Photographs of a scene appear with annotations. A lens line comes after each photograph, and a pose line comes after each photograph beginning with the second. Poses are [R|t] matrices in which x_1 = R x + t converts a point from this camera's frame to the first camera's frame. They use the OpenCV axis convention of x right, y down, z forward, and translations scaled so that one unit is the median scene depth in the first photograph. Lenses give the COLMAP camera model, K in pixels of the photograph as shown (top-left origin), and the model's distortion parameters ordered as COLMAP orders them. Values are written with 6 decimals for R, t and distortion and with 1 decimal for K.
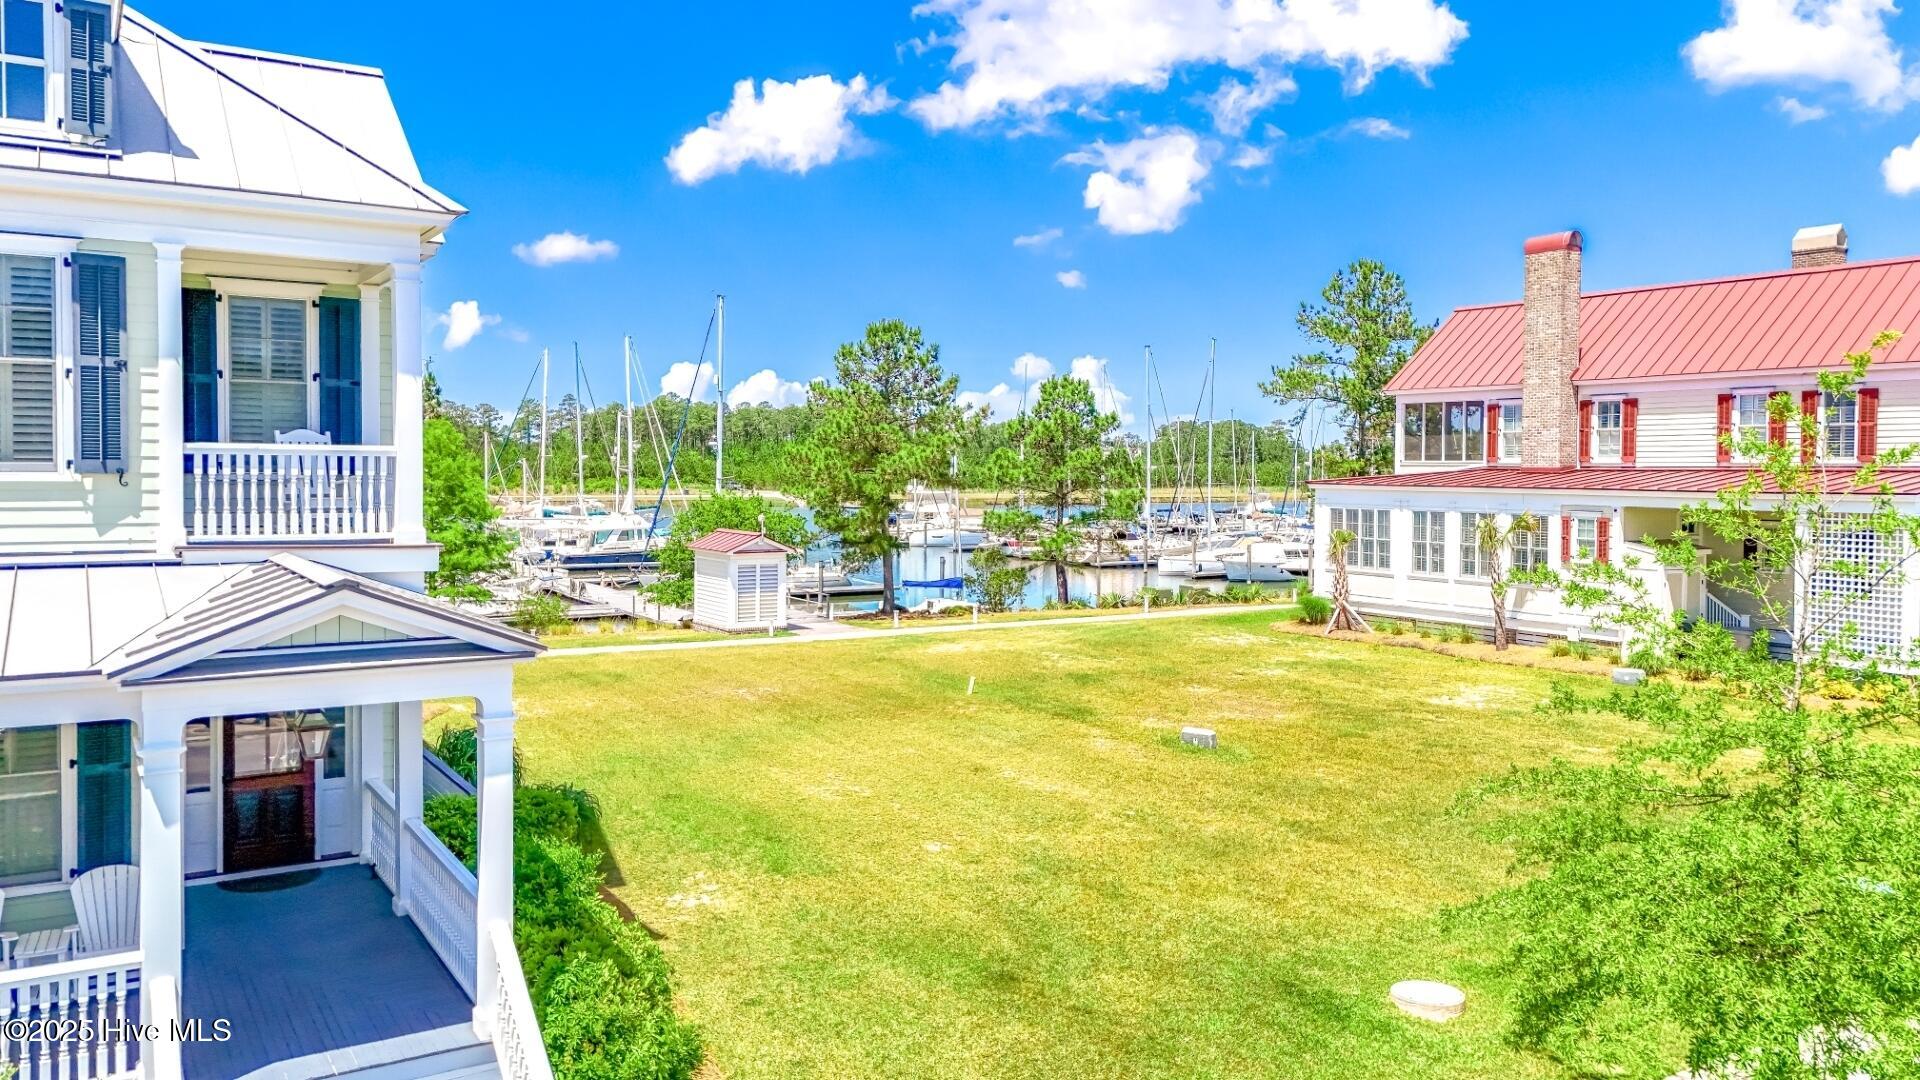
lens RADIAL K [[1427.6, 0, 951.9], [0, 1427.6, 508.2], [0, 0, 1]] dist [0.100108, -0.108443]
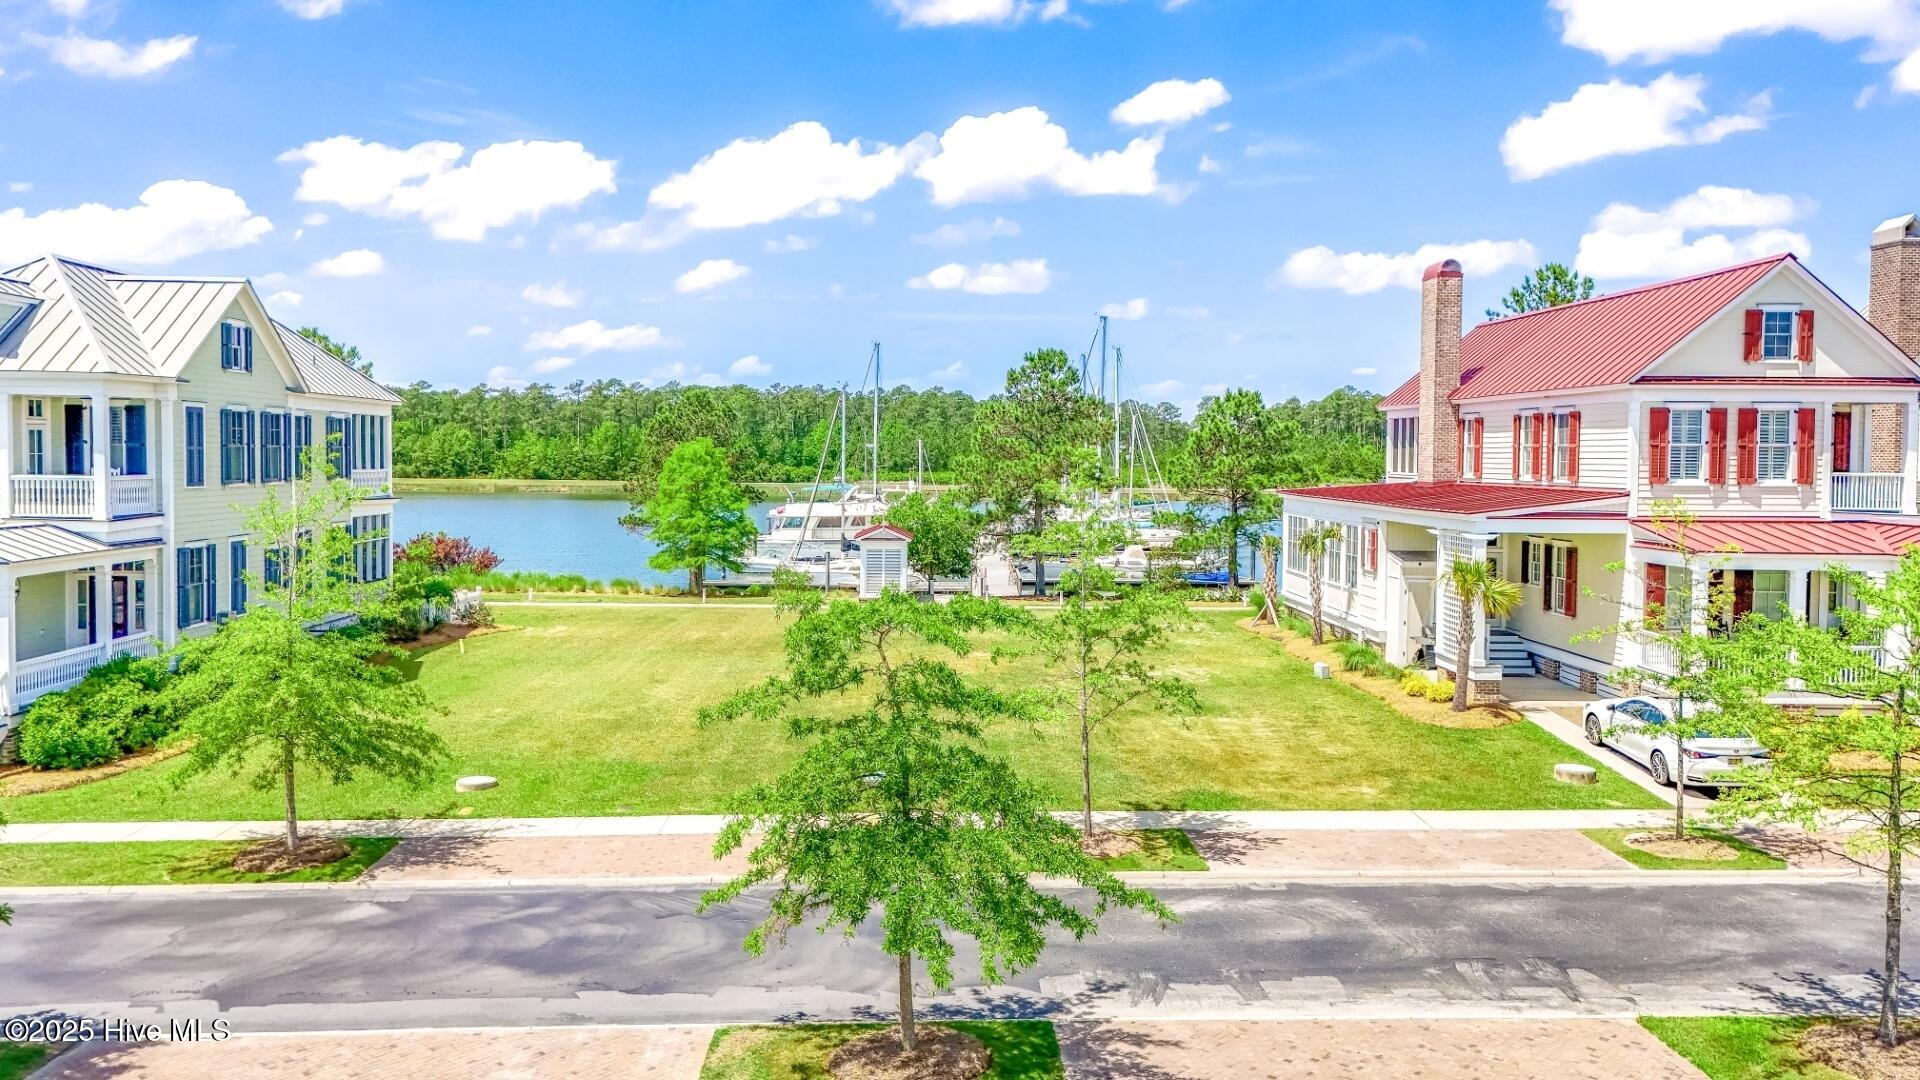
lens RADIAL K [[1431.4, 0, 960.2], [0, 1431.4, 508.5], [0, 0, 1]] dist [0.054720, -0.044641]
pose [[0.869148, 0.020778, -0.494116, 0.560873], [-0.017645, 0.999784, 0.011004, -0.012014], [0.494238, -0.000845, 0.869326, -0.079650]]
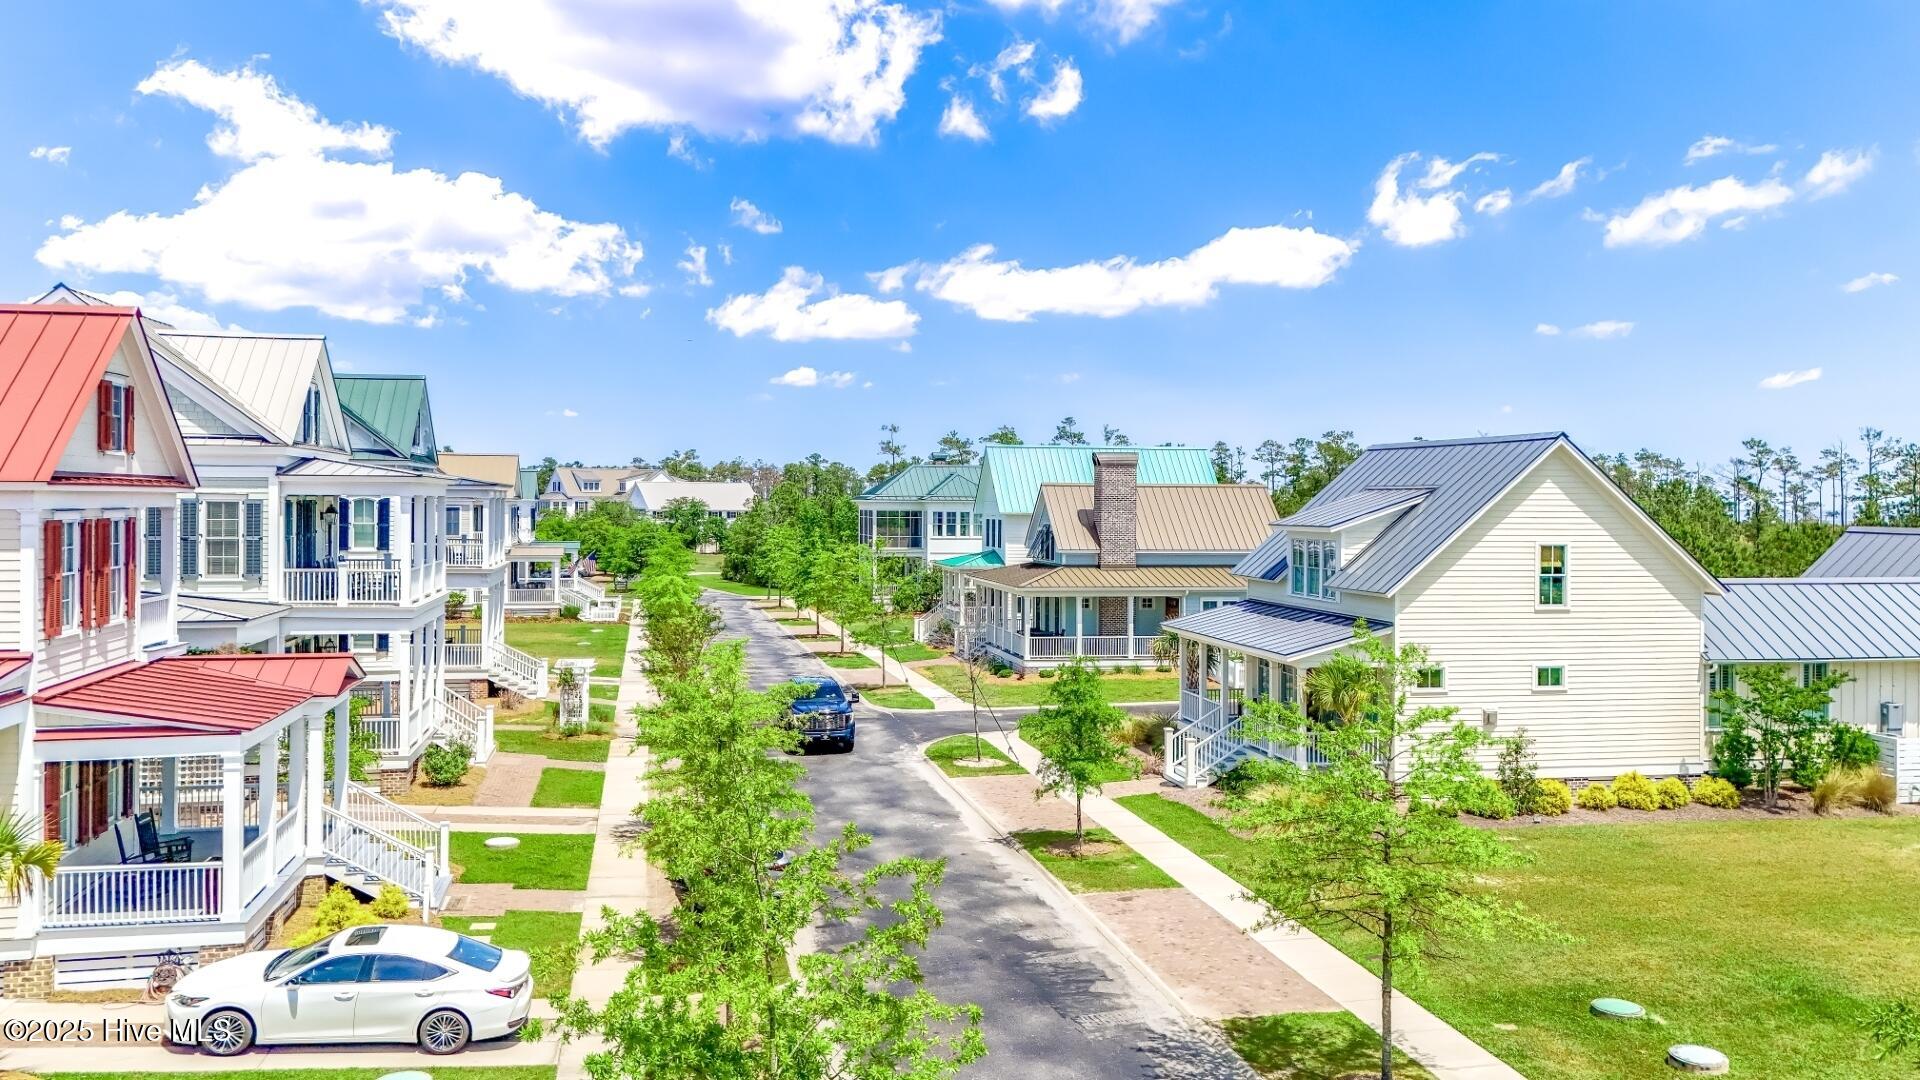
lens RADIAL K [[1432.8, 0, 953.7], [0, 1432.8, 501.5], [0, 0, 1]] dist [0.086527, -0.101361]
pose [[0.333760, -0.001281, 0.942657, 0.168257], [0.021149, 0.999758, -0.006129, -0.056201], [-0.942421, 0.021982, 0.333706, 0.277577]]
